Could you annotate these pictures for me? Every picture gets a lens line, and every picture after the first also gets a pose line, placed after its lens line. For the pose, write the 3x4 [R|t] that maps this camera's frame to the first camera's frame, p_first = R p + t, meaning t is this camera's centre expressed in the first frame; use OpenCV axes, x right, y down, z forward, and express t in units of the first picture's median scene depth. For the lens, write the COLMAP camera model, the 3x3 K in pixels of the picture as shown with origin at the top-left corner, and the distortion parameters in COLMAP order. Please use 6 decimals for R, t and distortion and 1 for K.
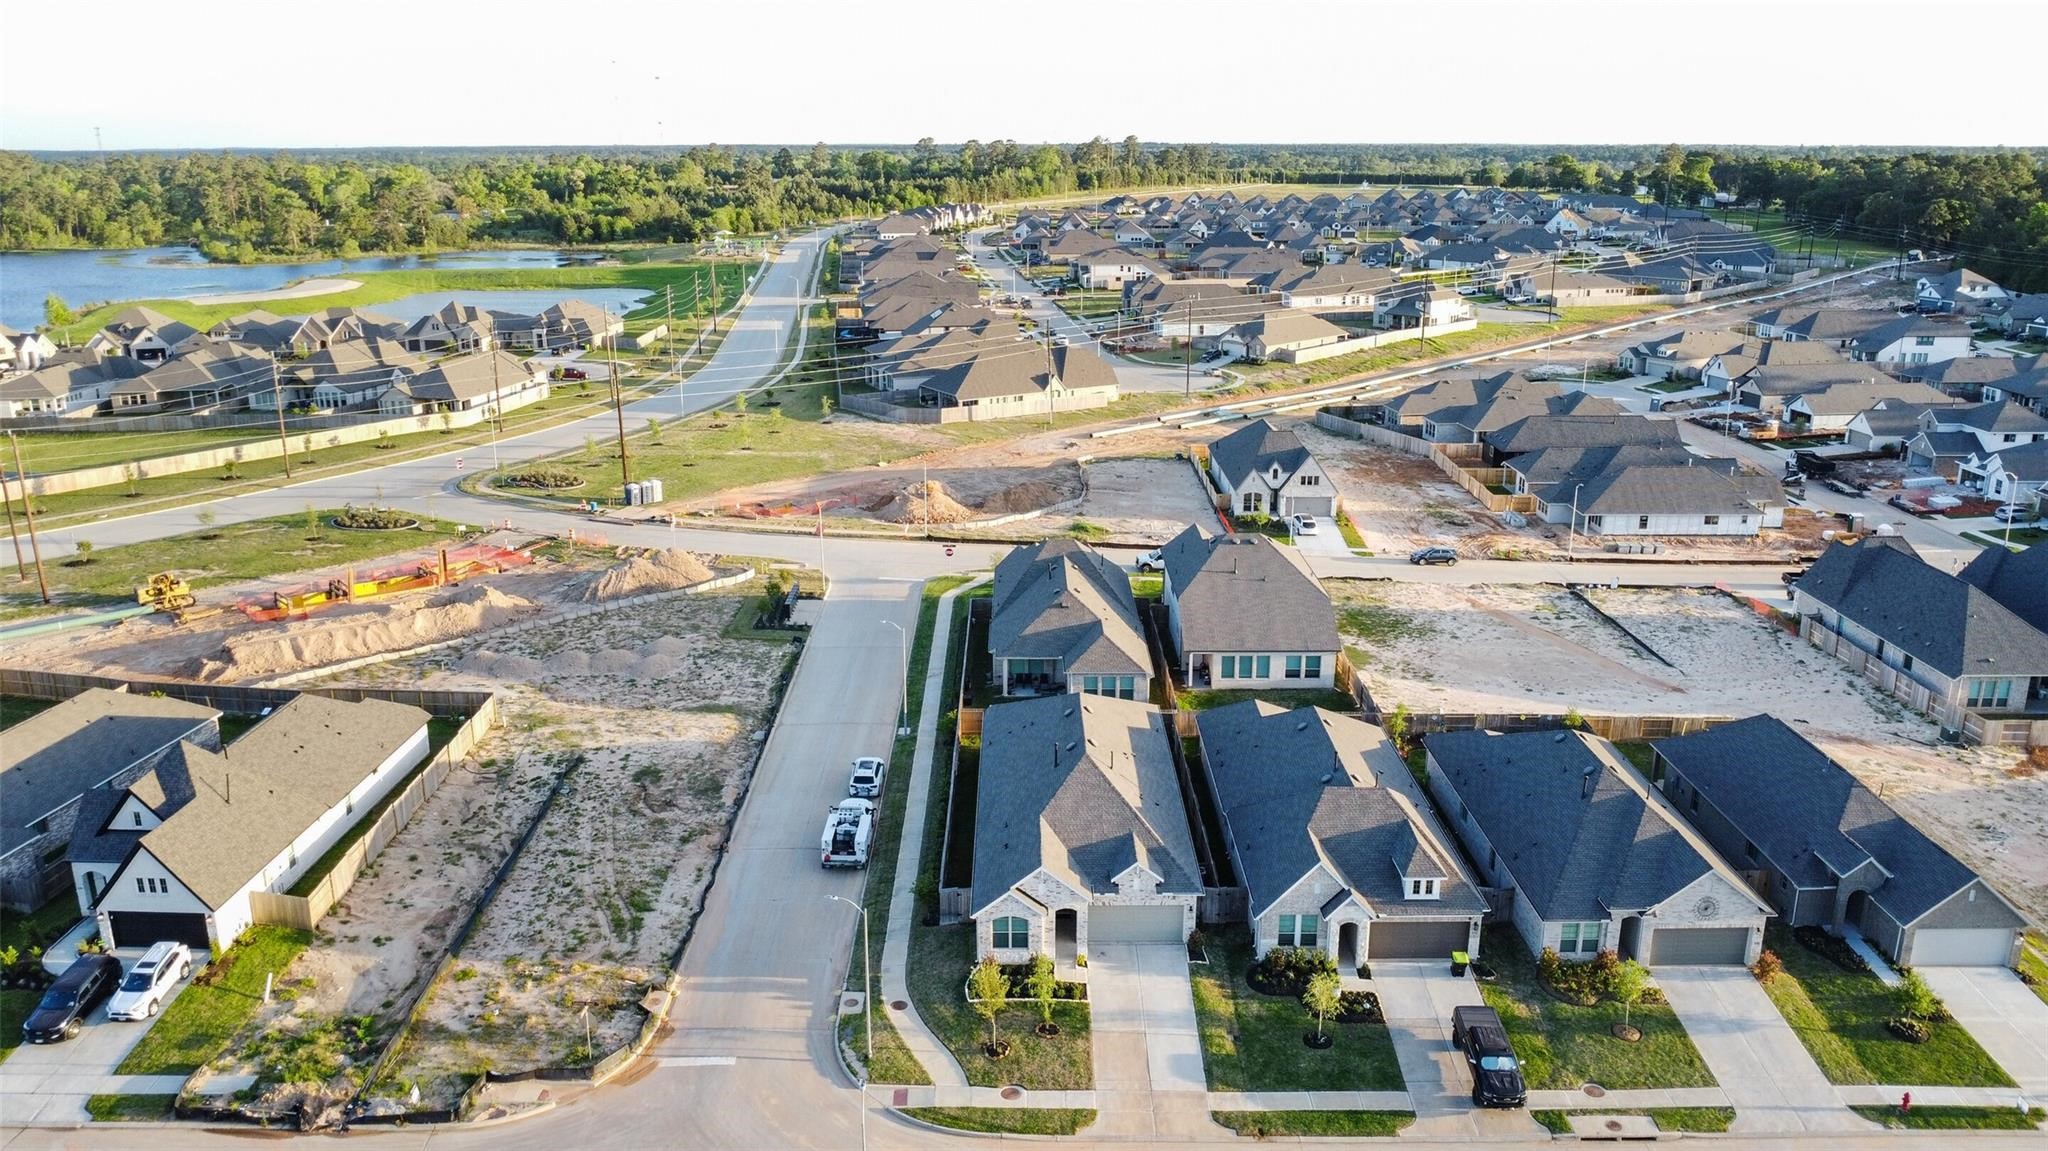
lens RADIAL K [[1487.6, 0, 1042.8], [0, 1487.6, 580.1], [0, 0, 1]] dist [-0.003233, -0.002108]
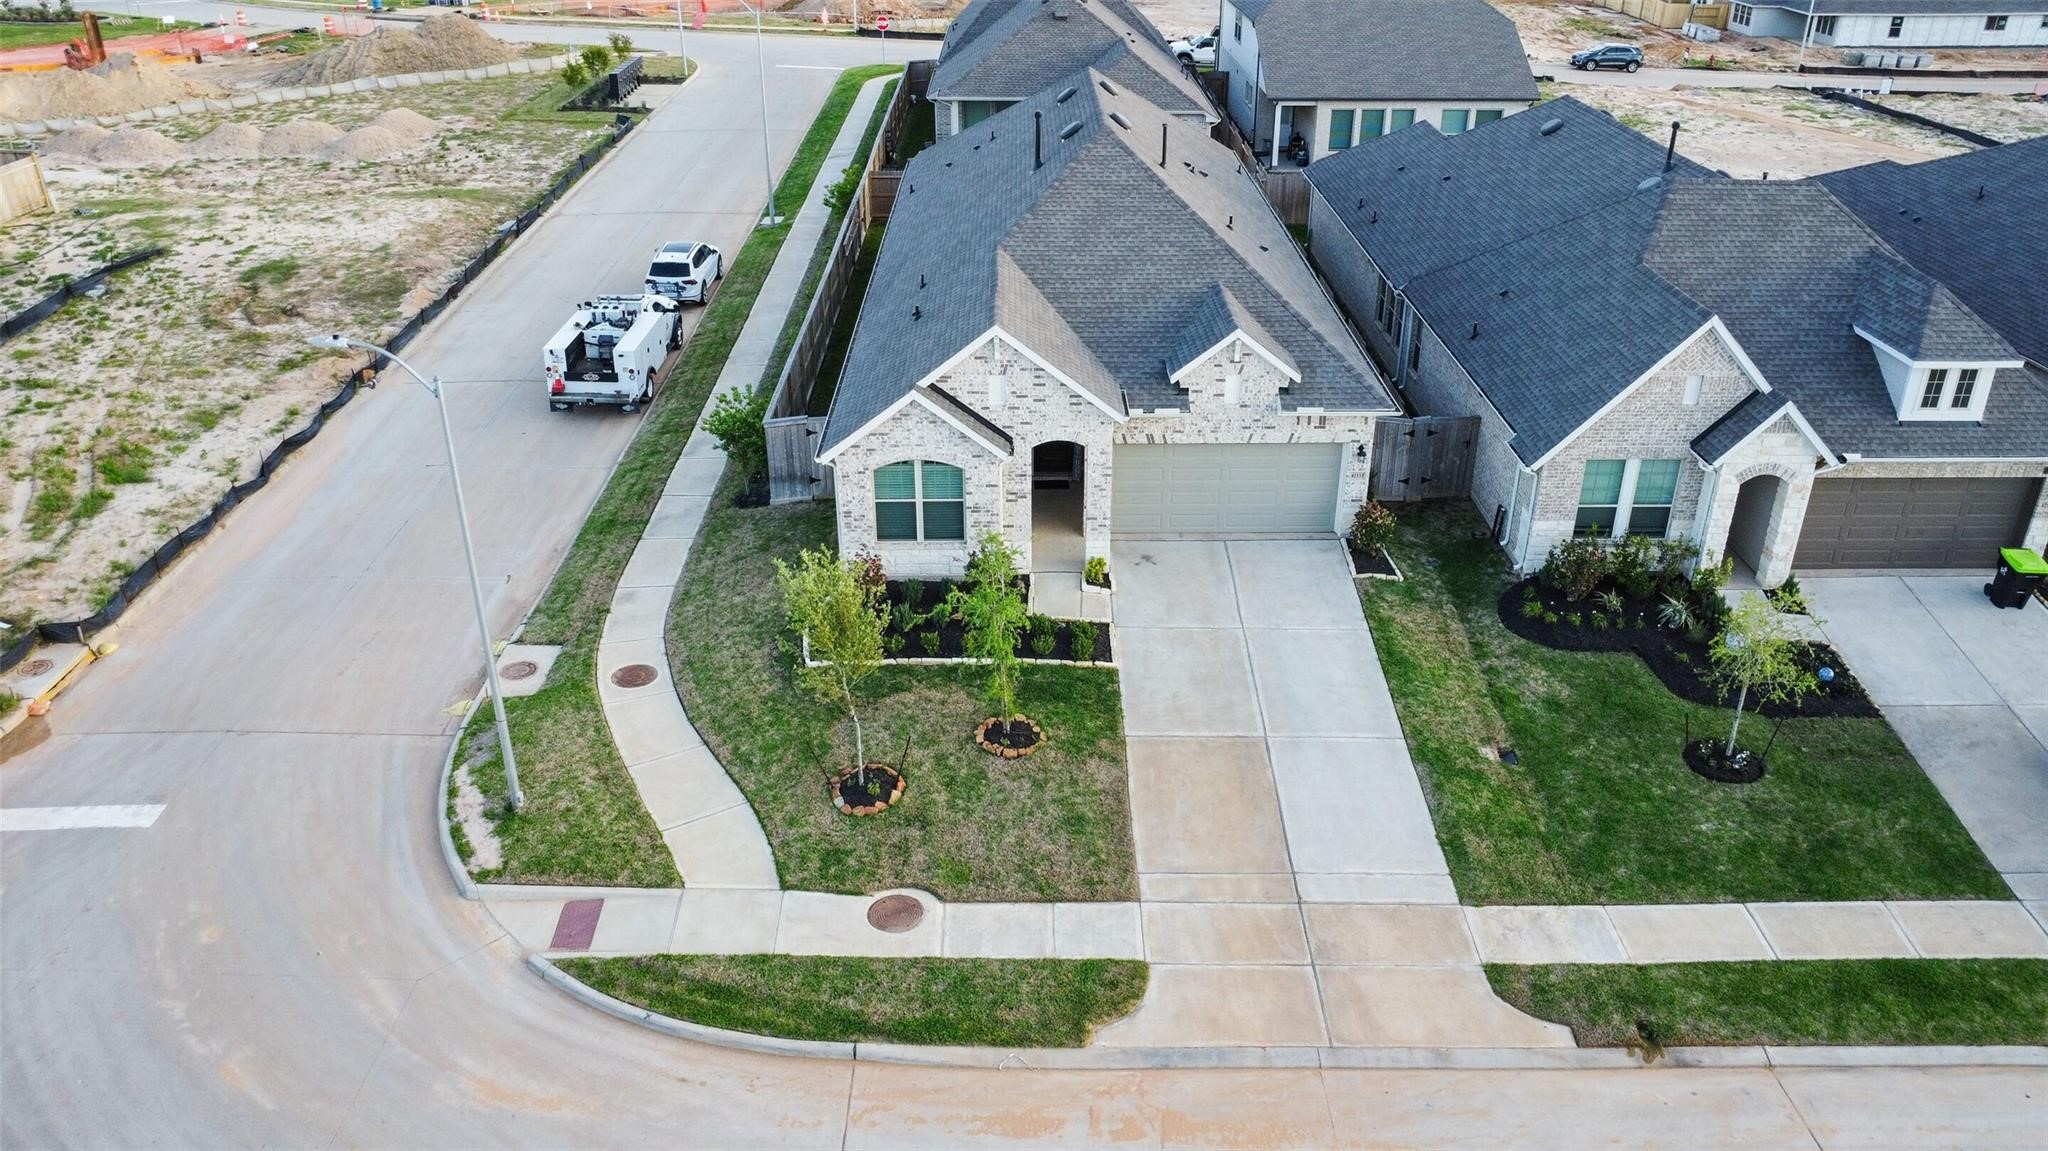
lens RADIAL K [[1469.7, 0, 1028.5], [0, 1469.7, 572.7], [0, 0, 1]] dist [-0.009002, -0.004548]
pose [[0.999954, -0.002587, -0.009276, 0.011154], [0.004244, 0.983035, 0.183368, 0.181459], [0.008644, -0.183399, 0.983001, 0.600803]]
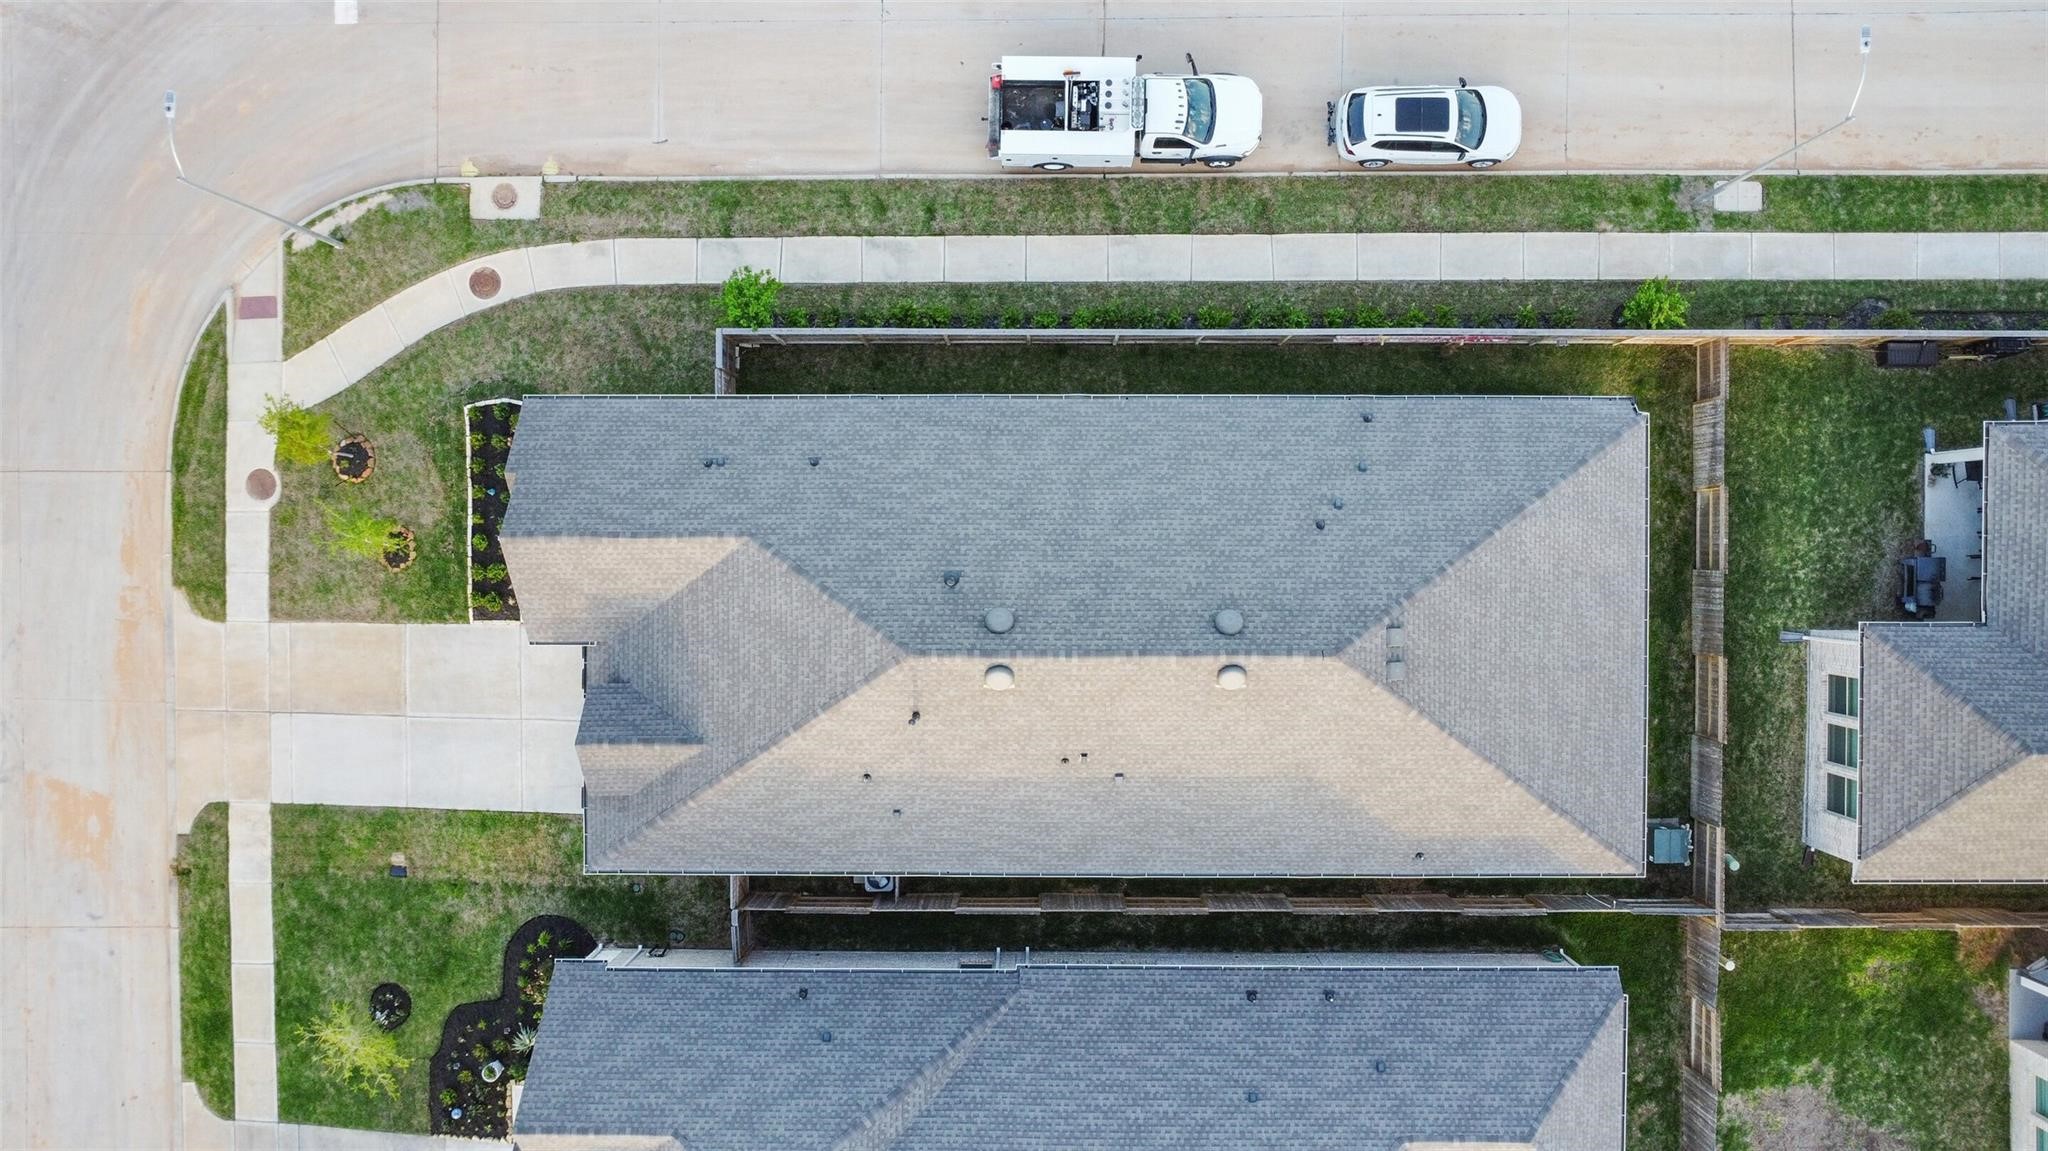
lens RADIAL K [[1469.7, 0, 1028.5], [0, 1469.7, 572.7], [0, 0, 1]] dist [-0.009002, -0.004548]
pose [[-0.017386, 0.999846, 0.002382, 0.007064], [-0.268222, -0.006959, 0.963332, -0.292072], [0.963200, 0.016109, 0.268301, 1.014922]]
